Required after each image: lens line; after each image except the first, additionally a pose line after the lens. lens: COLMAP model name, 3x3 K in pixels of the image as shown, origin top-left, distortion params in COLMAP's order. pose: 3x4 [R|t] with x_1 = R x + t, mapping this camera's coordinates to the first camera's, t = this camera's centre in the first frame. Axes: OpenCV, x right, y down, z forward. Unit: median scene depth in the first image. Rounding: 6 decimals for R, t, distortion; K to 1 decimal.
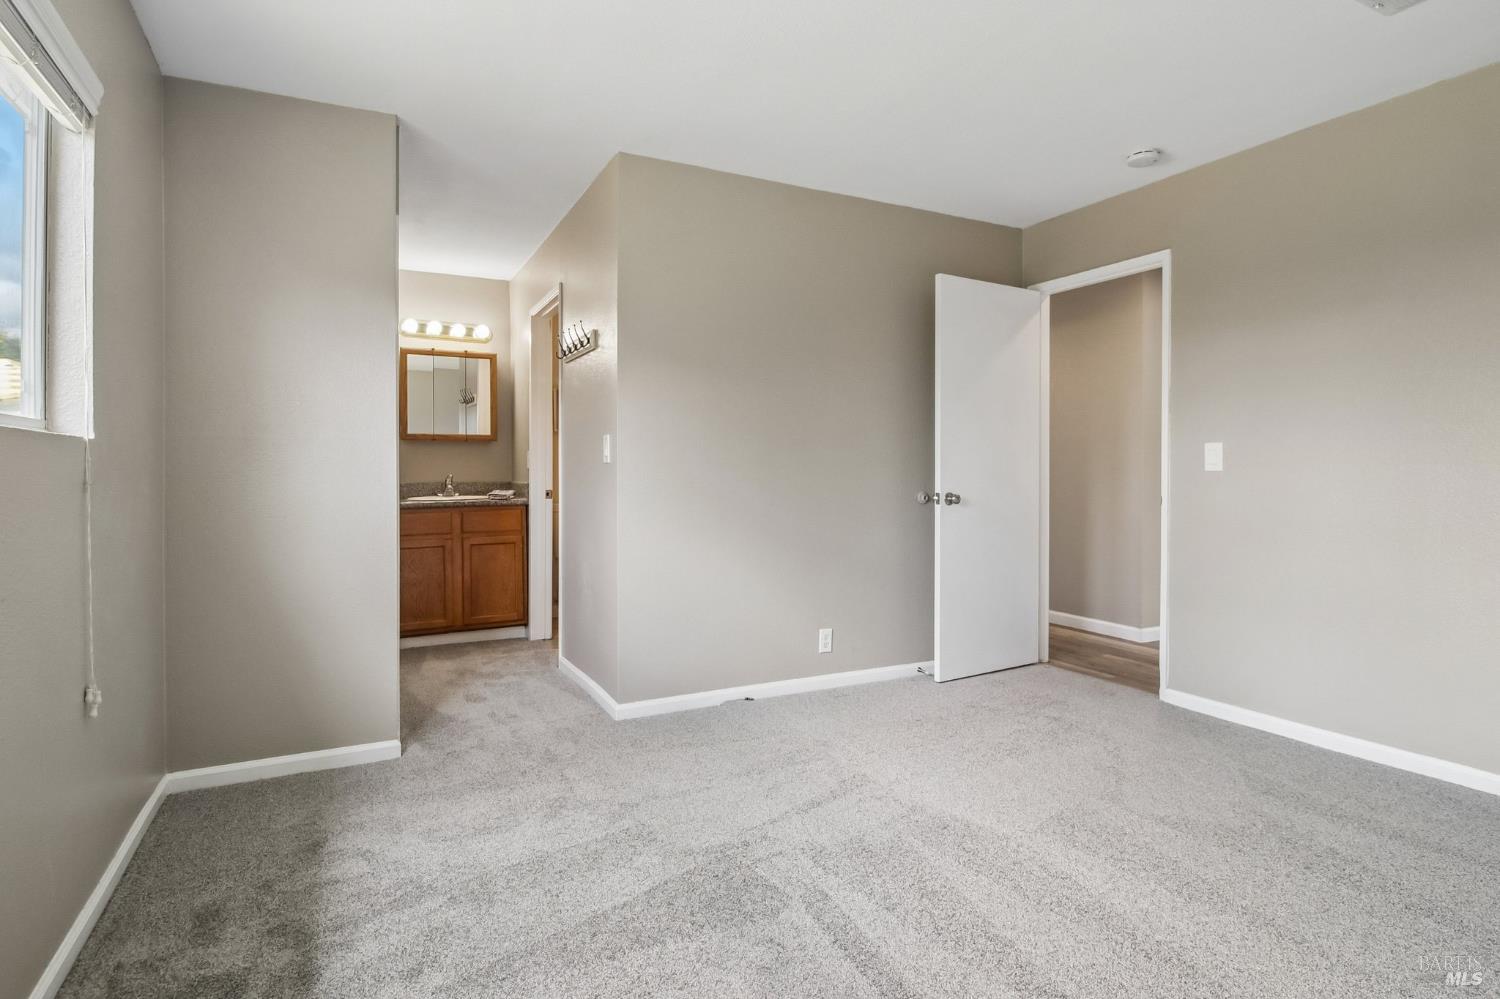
lens RADIAL K [[779.4, 0, 747.8], [0, 779.4, 472.7], [0, 0, 1]] dist [0.006370, -0.013439]
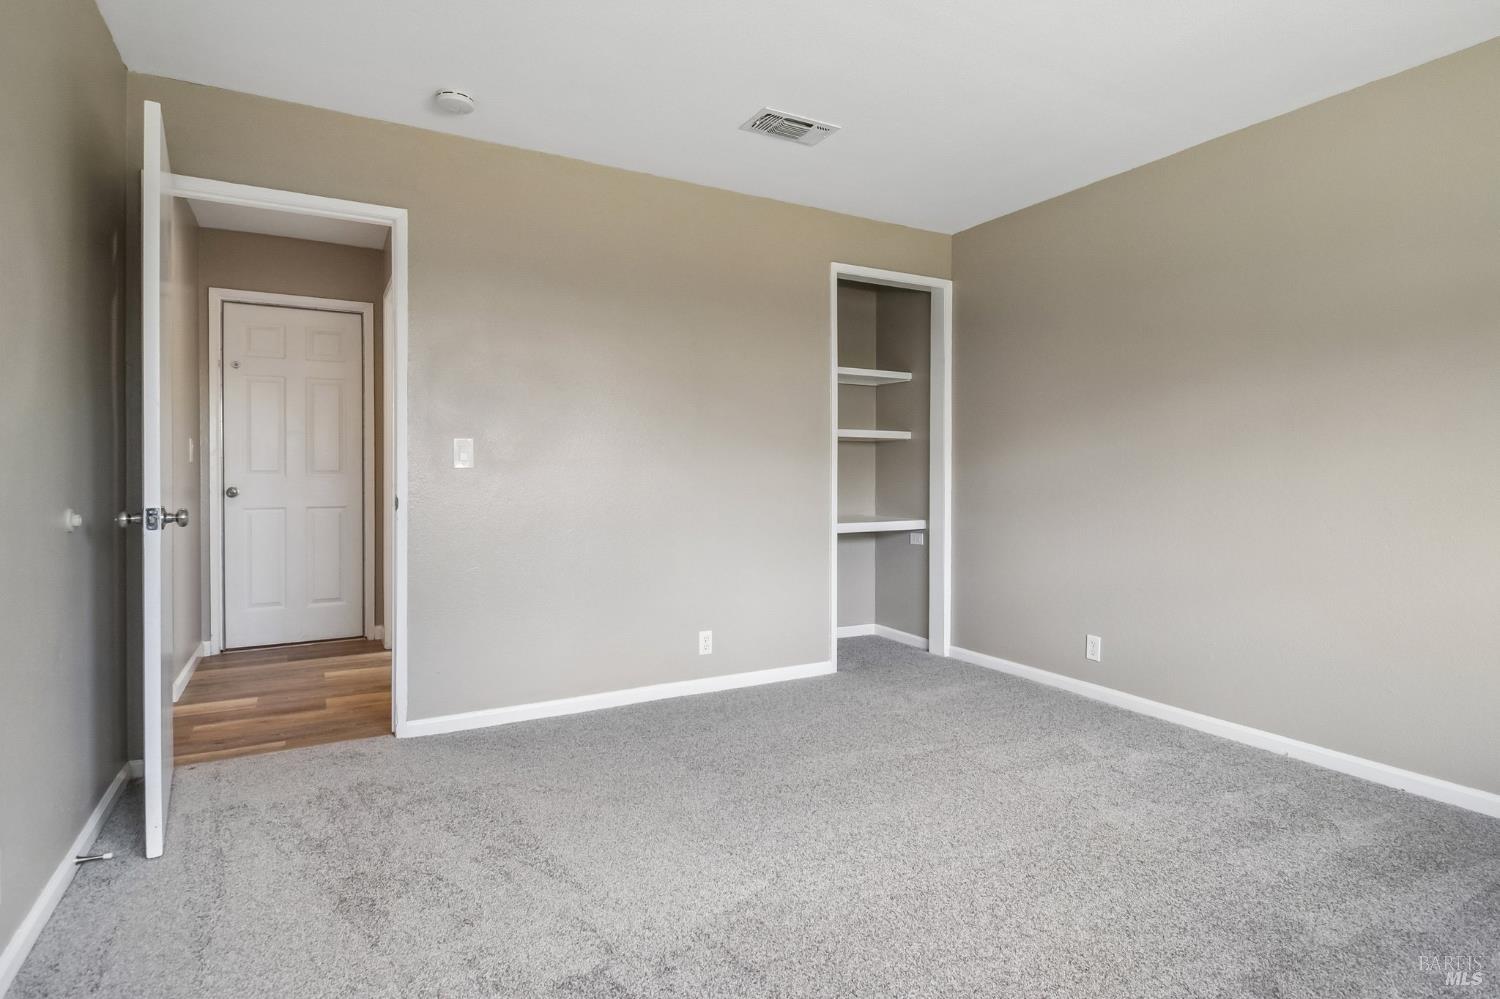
lens RADIAL K [[779.4, 0, 747.8], [0, 779.4, 472.7], [0, 0, 1]] dist [0.006370, -0.013439]
pose [[-0.039606, -0.006440, 0.999195, -0.333995], [-0.000844, 0.999979, 0.006411, -0.003090], [-0.999215, -0.000589, -0.039610, 0.660085]]
